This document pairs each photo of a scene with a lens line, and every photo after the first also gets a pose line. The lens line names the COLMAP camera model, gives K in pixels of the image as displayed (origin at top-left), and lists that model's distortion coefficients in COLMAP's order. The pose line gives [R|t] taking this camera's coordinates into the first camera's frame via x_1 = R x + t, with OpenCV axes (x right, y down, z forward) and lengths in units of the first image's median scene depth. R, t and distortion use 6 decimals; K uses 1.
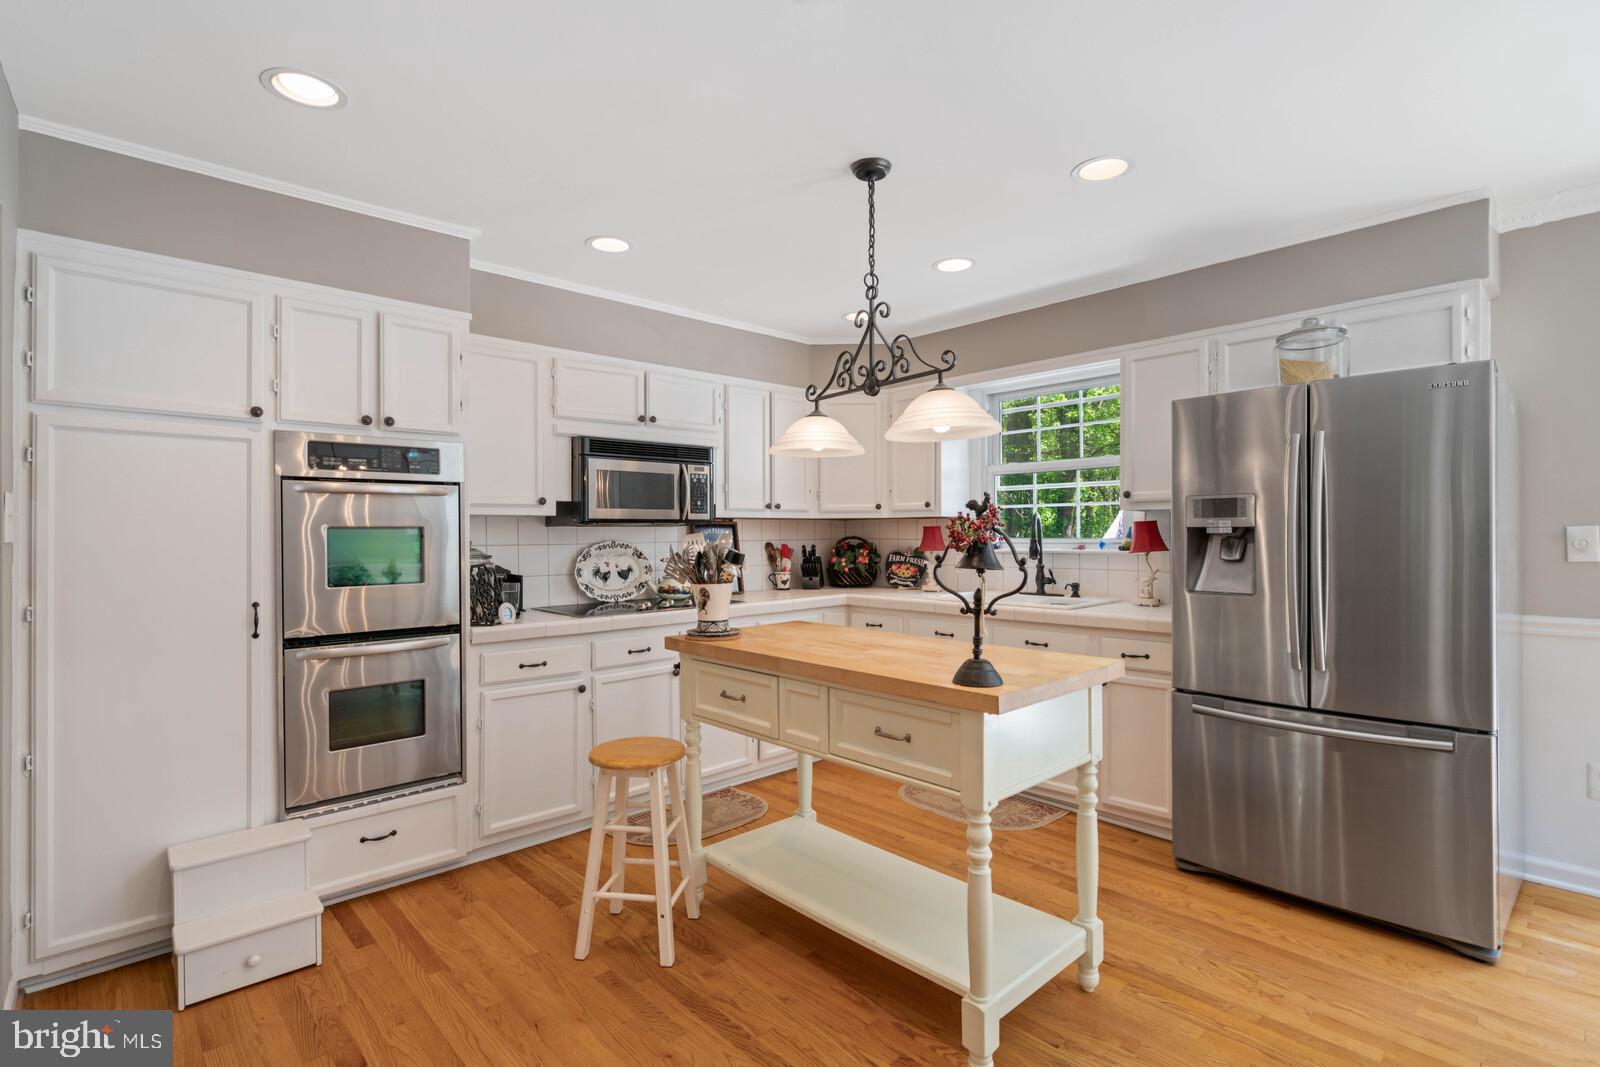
lens RADIAL K [[767.7, 0, 800.0], [0, 767.7, 533.5], [0, 0, 1]] dist [0.000086, 0.000589]
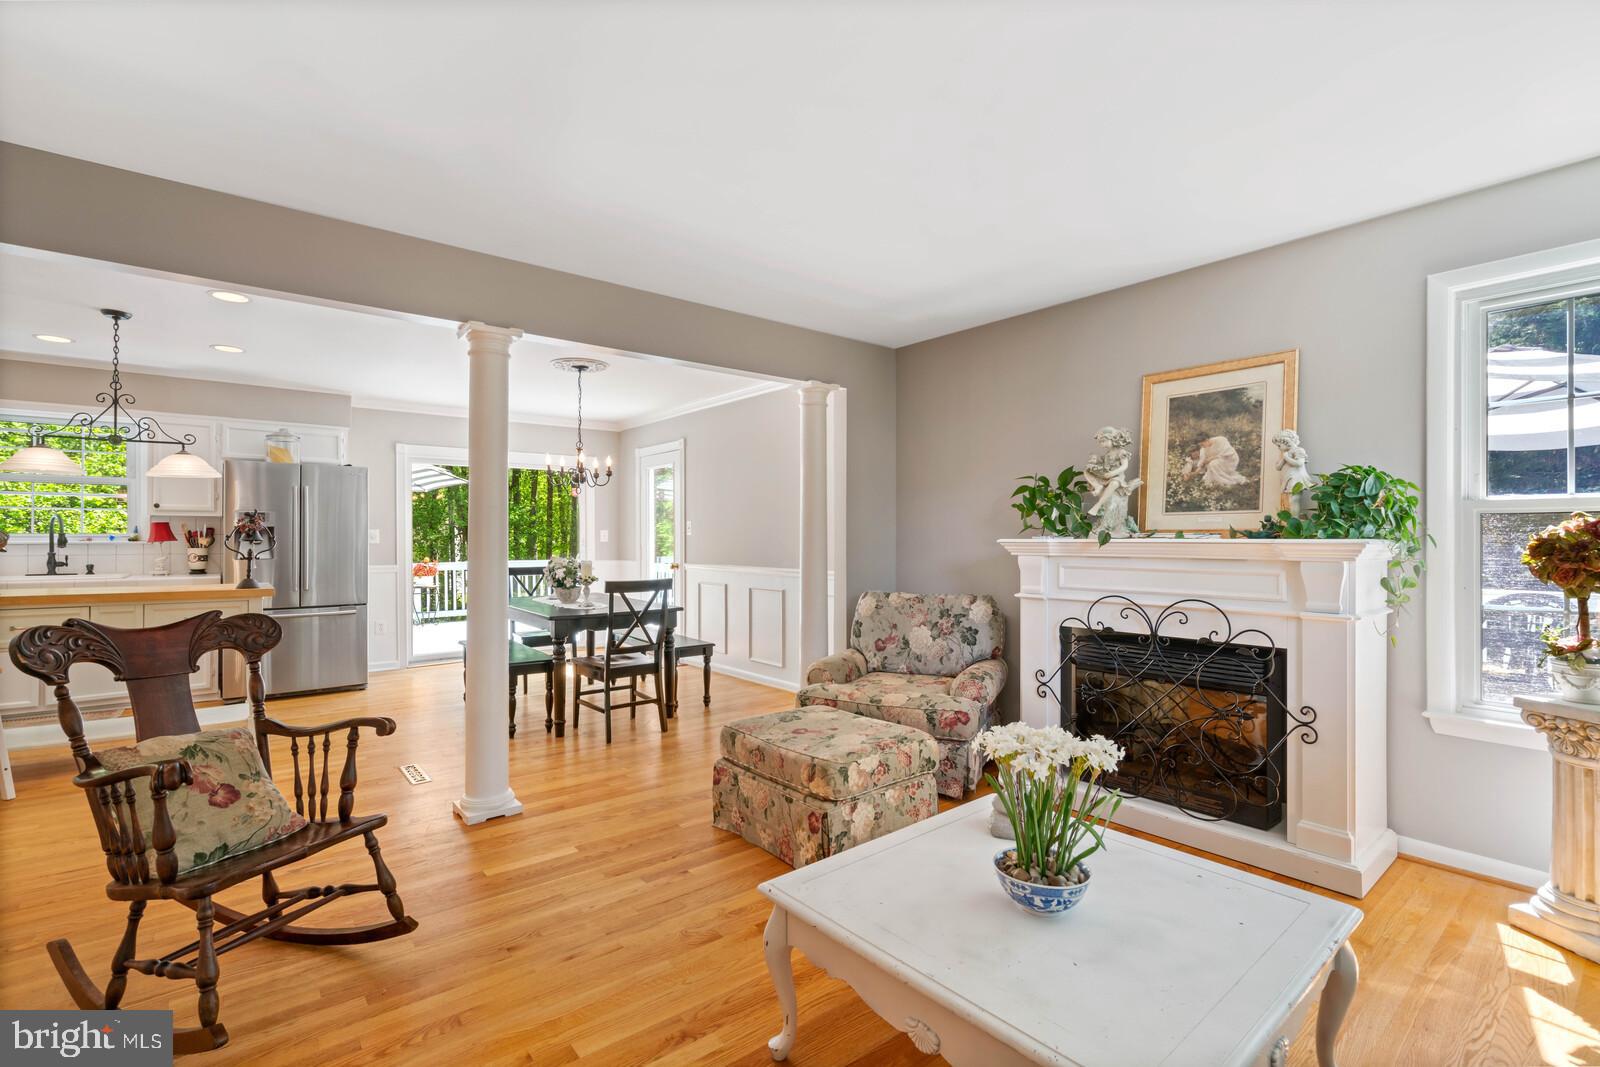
lens RADIAL K [[723.9, 0, 795.5], [0, 723.9, 537.7], [0, 0, 1]] dist [-0.011163, 0.006458]
pose [[0.078752, 0.008478, 0.996858, -1.000808], [-0.000988, 0.999964, -0.008427, 0.028913], [-0.996894, -0.000321, 0.078757, -0.466431]]
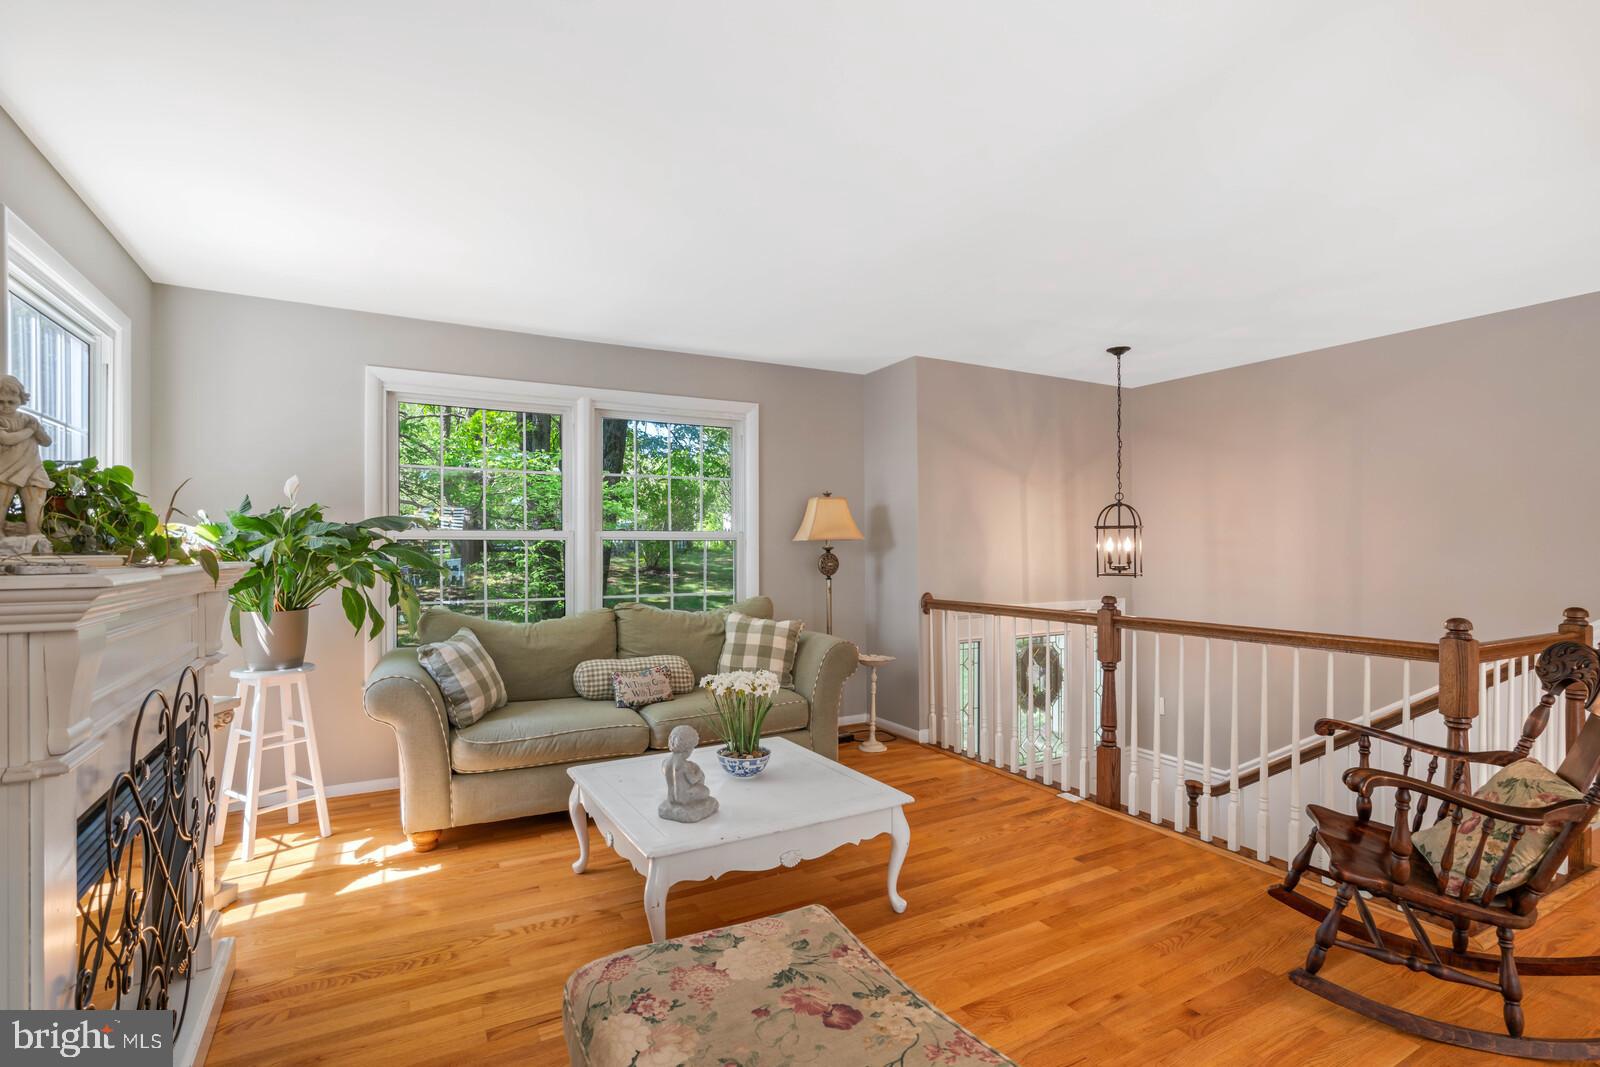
lens RADIAL K [[747.2, 0, 792.7], [0, 747.2, 546.4], [0, 0, 1]] dist [-0.005527, 0.001798]
pose [[-0.247068, 0.002195, -0.968996, 0.240252], [0.001612, 0.999997, 0.001854, 0.010426], [0.968997, -0.001104, -0.247071, -0.333396]]
